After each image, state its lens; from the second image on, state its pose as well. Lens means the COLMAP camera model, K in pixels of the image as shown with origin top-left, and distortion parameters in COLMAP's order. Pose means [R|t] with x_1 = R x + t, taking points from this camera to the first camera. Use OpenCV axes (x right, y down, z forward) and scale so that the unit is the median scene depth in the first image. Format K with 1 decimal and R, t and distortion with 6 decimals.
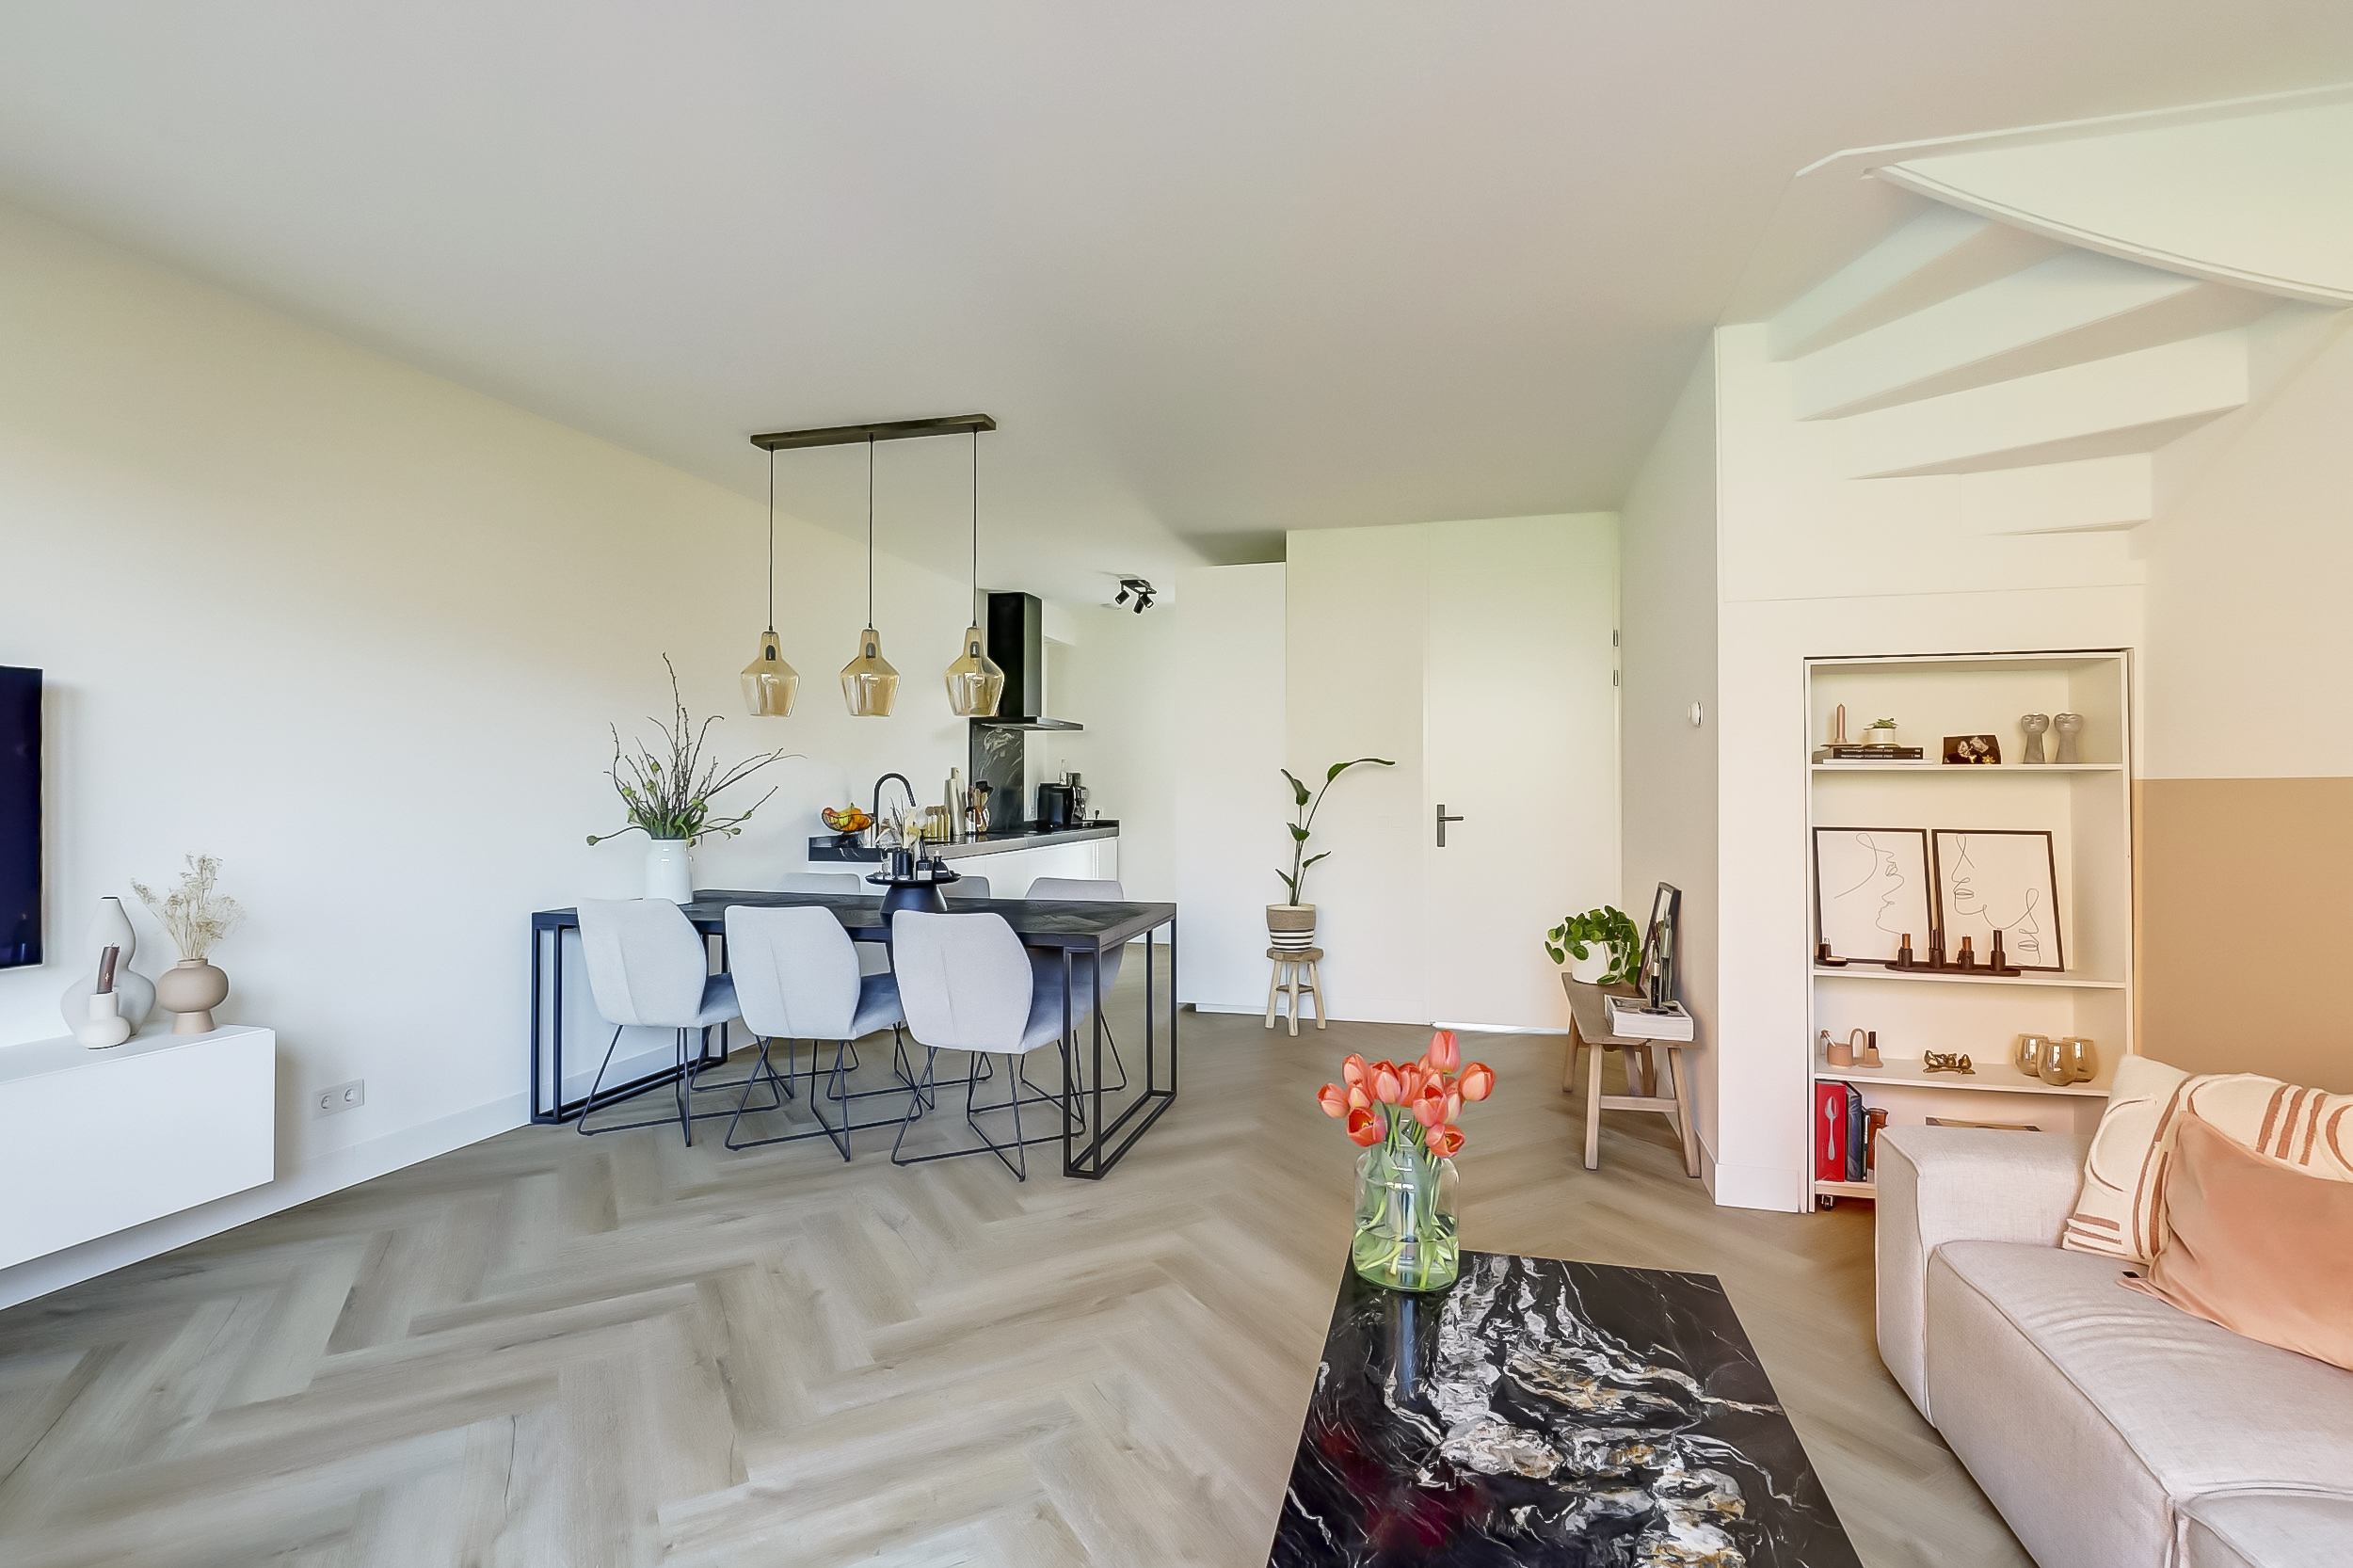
lens RADIAL K [[1082.8, 0, 1181.5], [0, 1082.8, 769.6], [0, 0, 1]] dist [-0.021722, 0.006209]
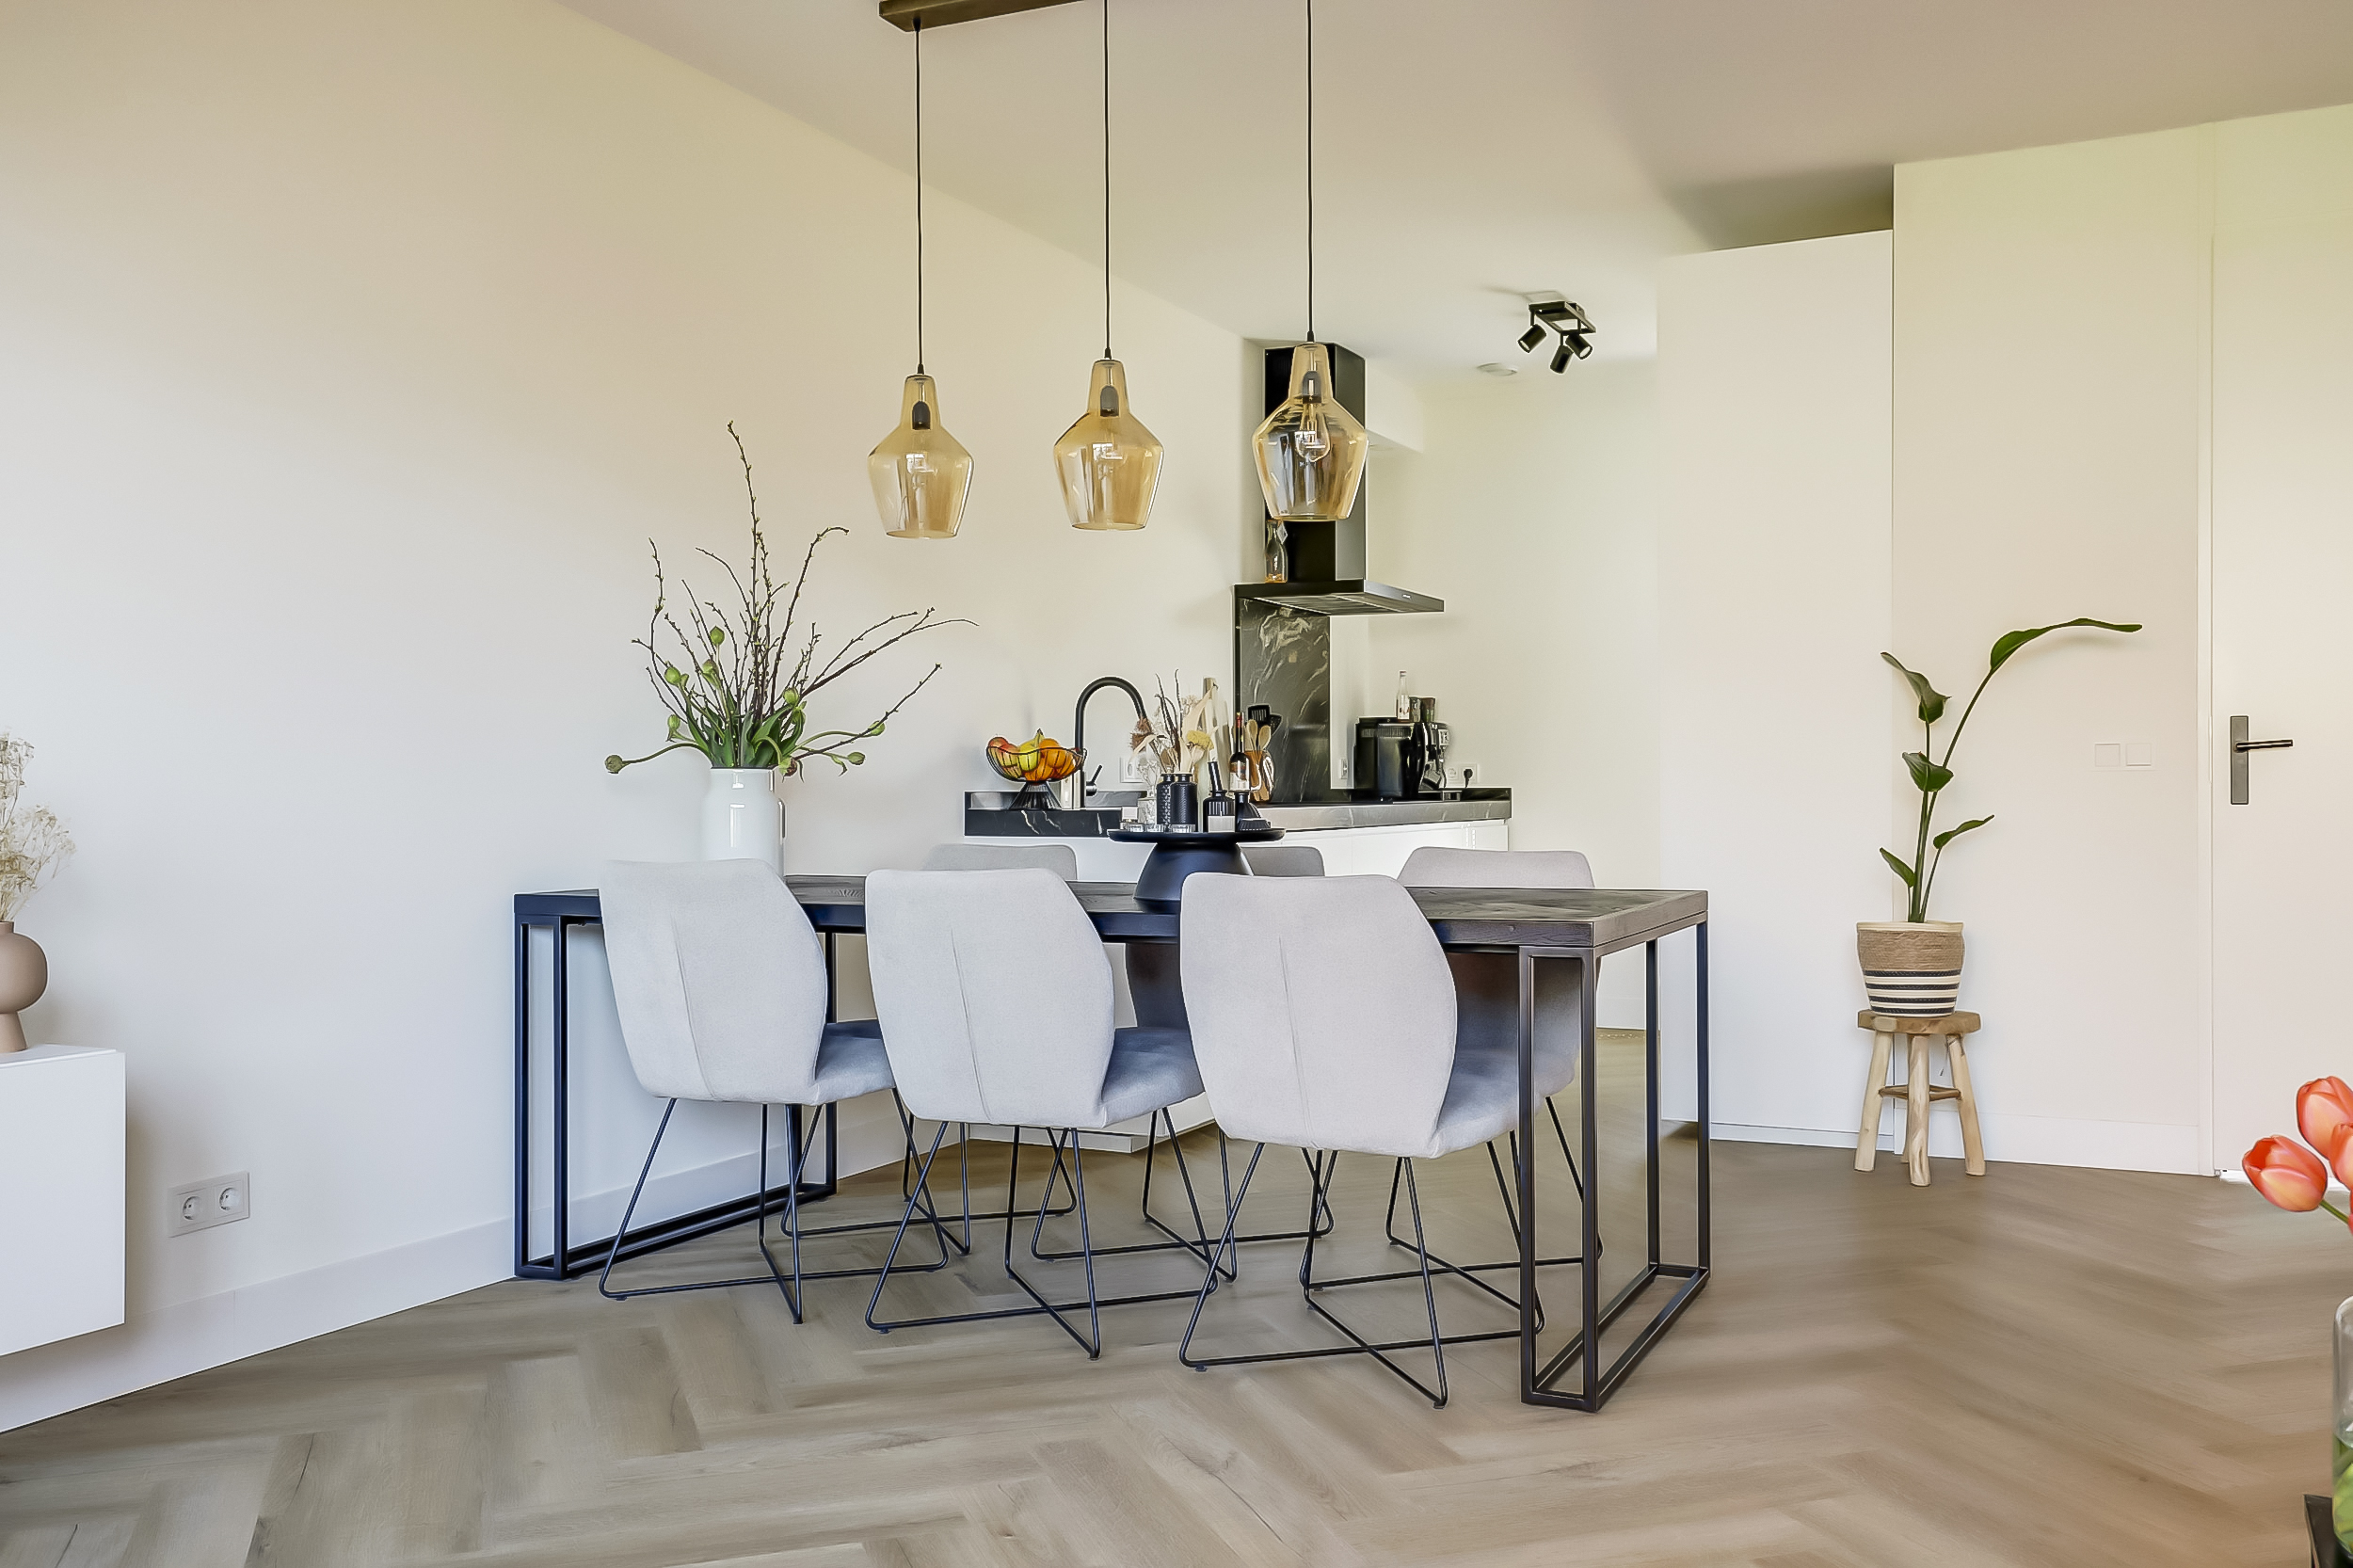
lens RADIAL K [[2034.6, 0, 1190.1], [0, 2034.6, 785.8], [0, 0, 1]] dist [0.034518, 0.003945]
pose [[0.984085, -0.004956, -0.177628, -0.080308], [0.007964, 0.999837, 0.016225, 0.064613], [0.177518, -0.017382, 0.983964, 0.036076]]
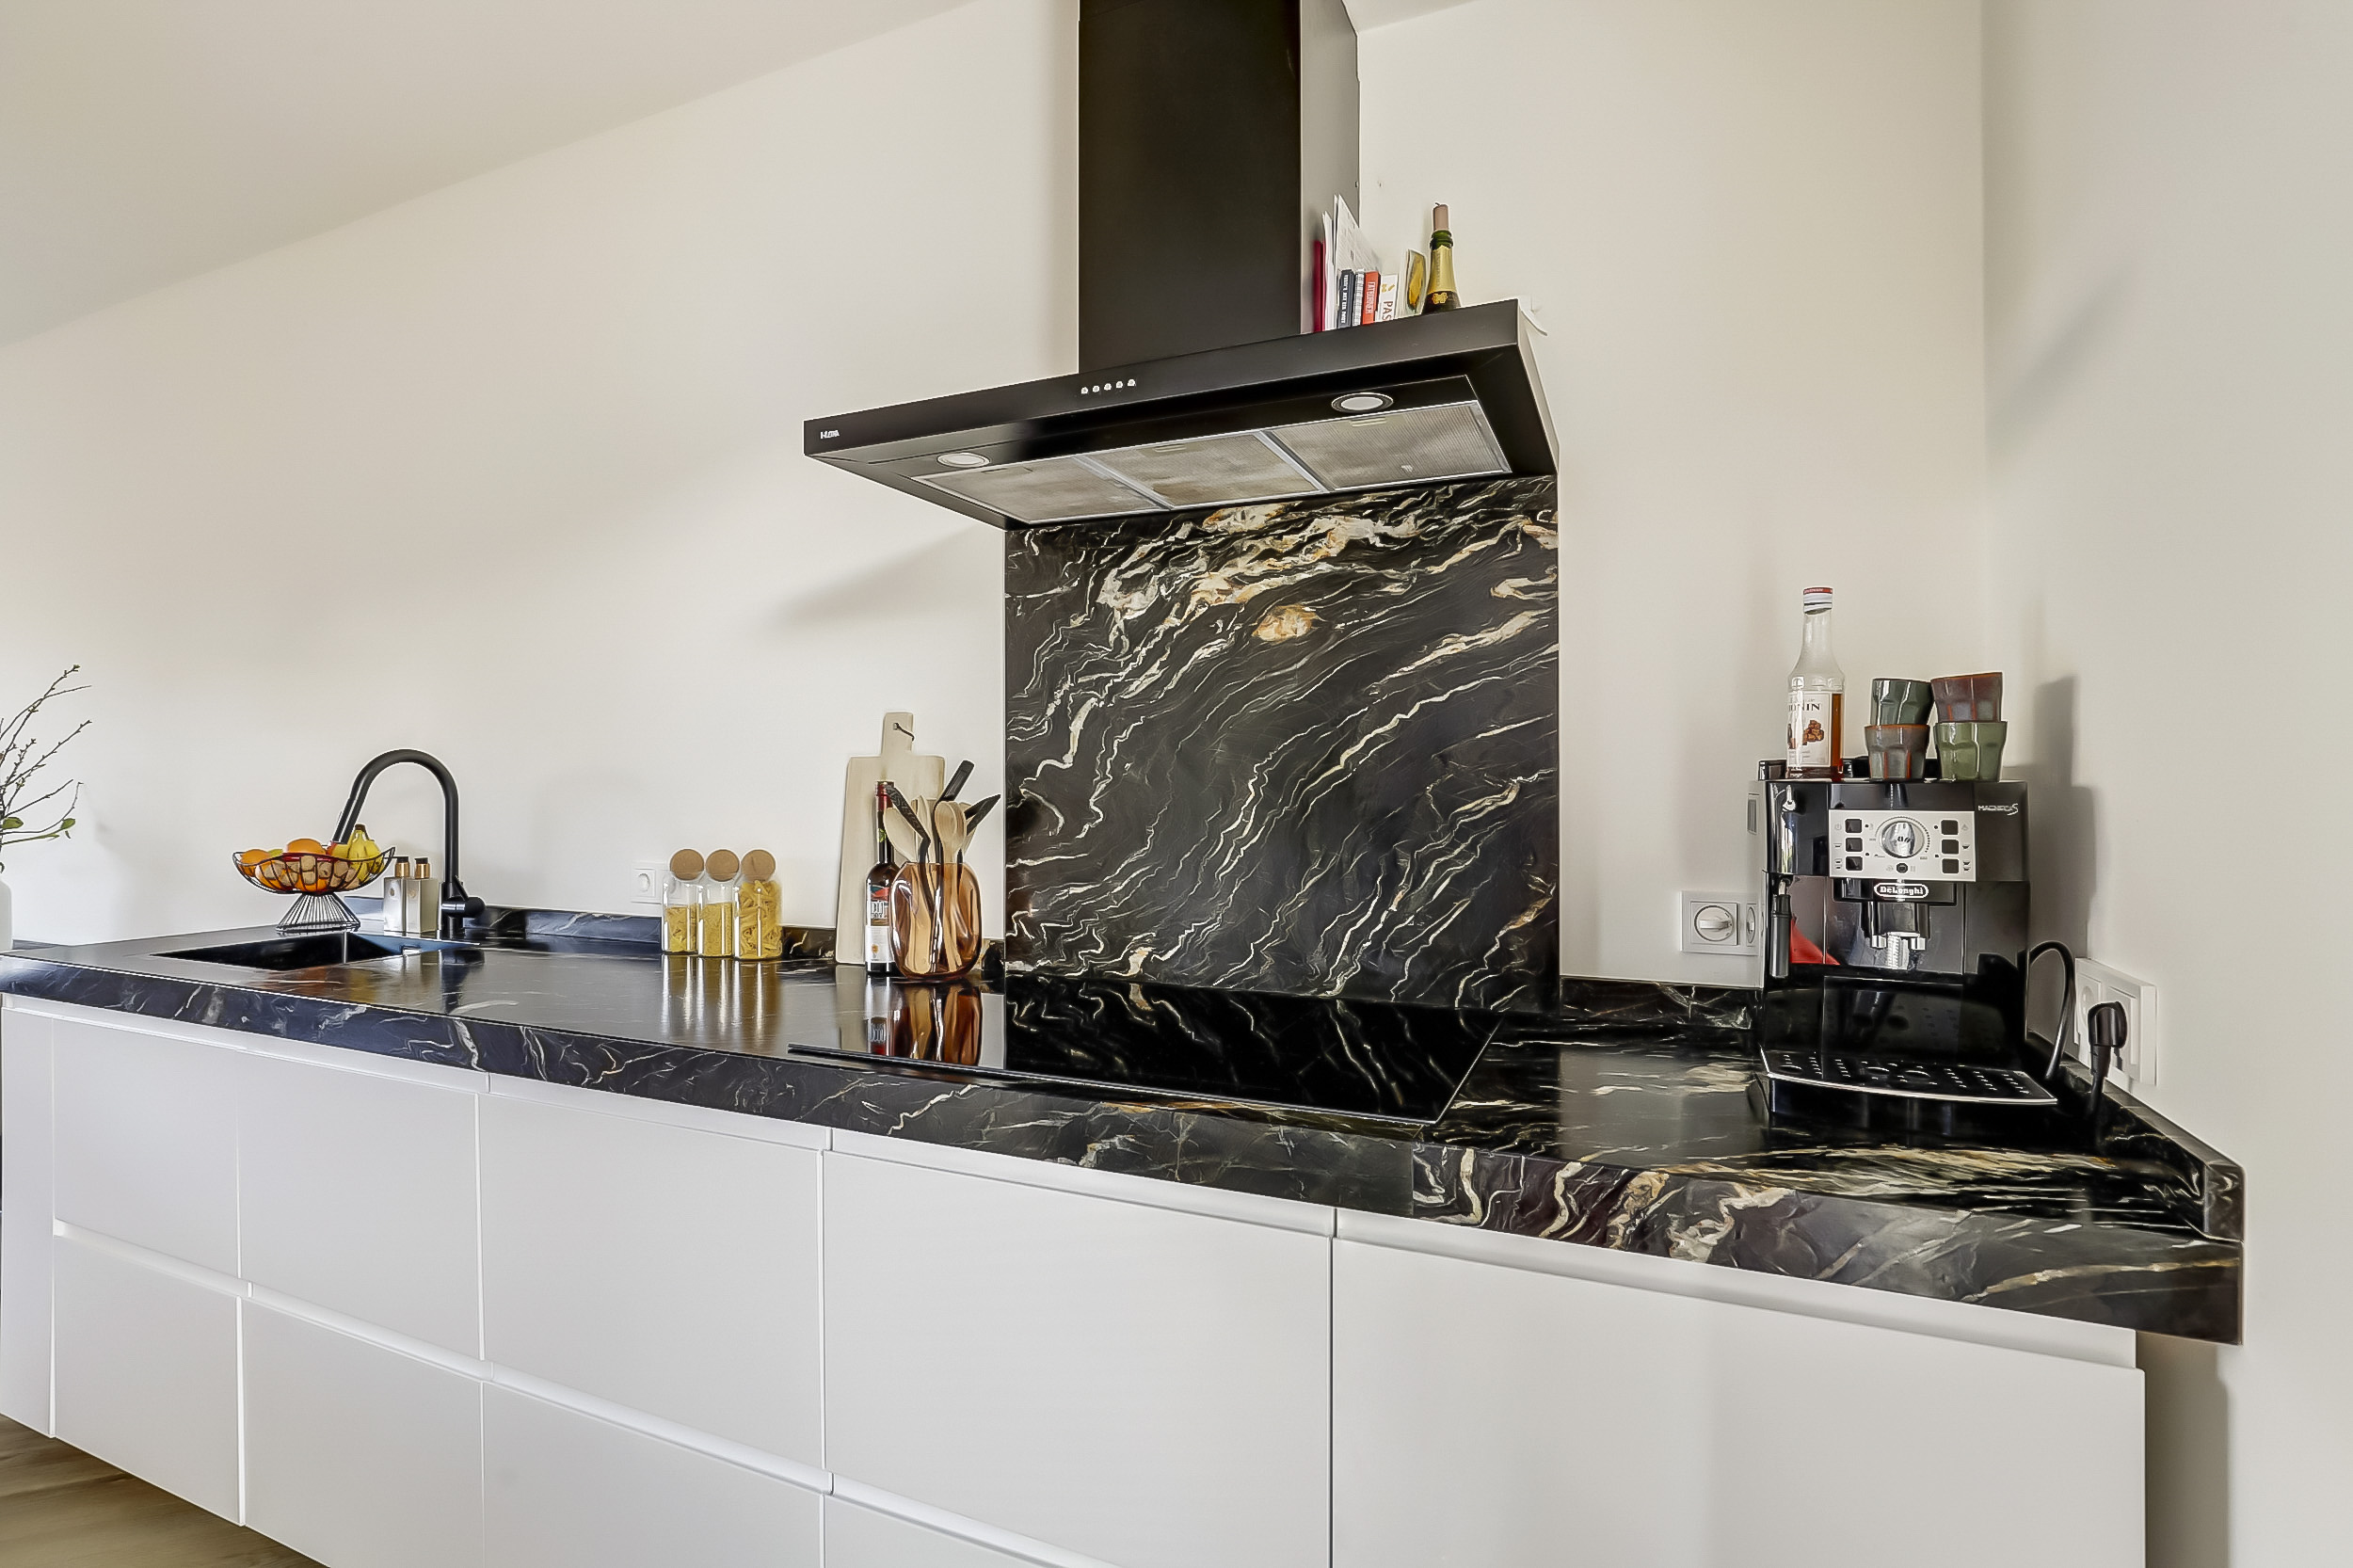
lens RADIAL K [[1082.8, 0, 1176.3], [0, 1082.8, 789.5], [0, 0, 1]] dist [-0.021722, 0.006209]
pose [[-0.150676, 0.007079, -0.988558, 0.089558], [0.021007, 0.999771, 0.003957, 0.032032], [0.988360, -0.020170, -0.150791, 2.079004]]
